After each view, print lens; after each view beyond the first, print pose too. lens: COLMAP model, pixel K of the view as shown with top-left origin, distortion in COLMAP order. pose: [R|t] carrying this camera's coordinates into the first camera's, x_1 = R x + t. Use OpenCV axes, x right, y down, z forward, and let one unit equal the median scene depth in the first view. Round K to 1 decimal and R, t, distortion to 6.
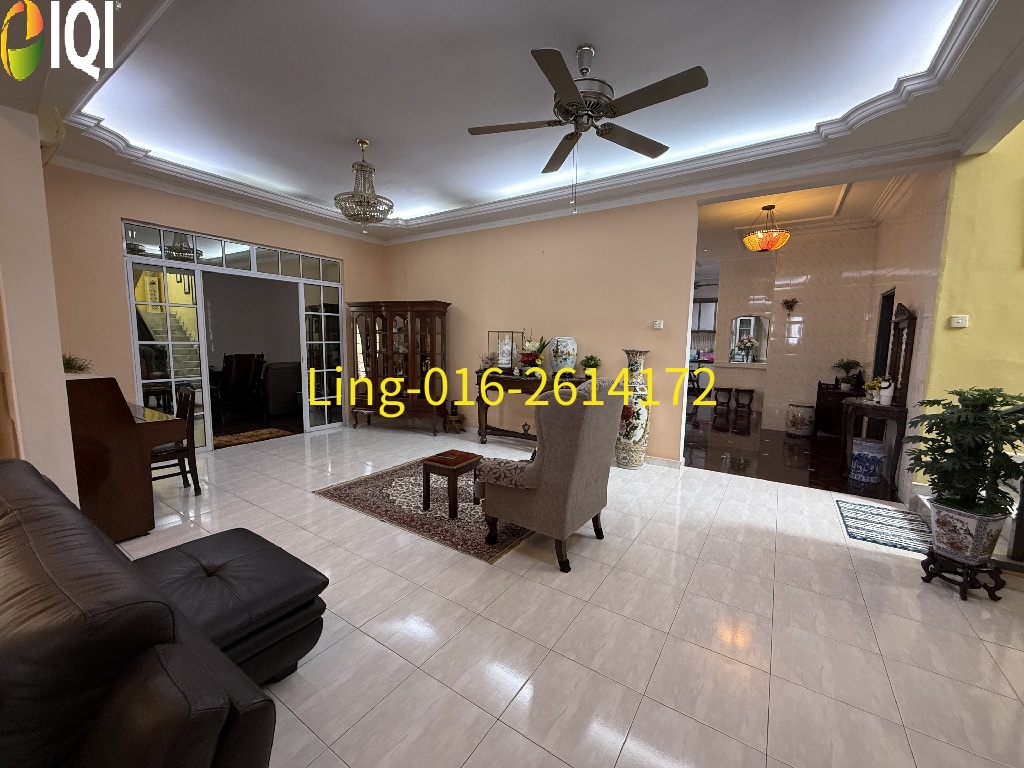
lens RADIAL K [[409.7, 0, 506.0], [0, 409.7, 384.4], [0, 0, 1]] dist [0.002389, 0.000589]
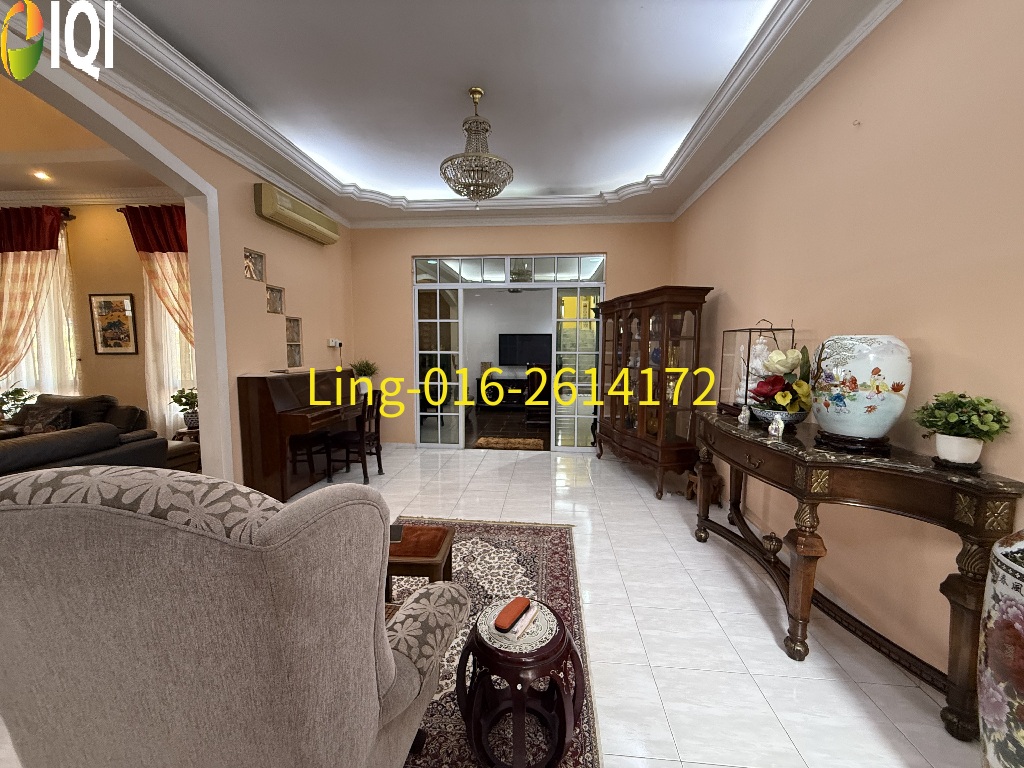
lens RADIAL K [[409.7, 0, 510.5], [0, 409.7, 386.7], [0, 0, 1]] dist [0.002389, 0.000589]
pose [[0.476965, 0.072030, -0.875966, 0.311779], [-0.095774, 0.994961, 0.029666, -0.053629], [0.873688, 0.069745, 0.481460, 0.566399]]
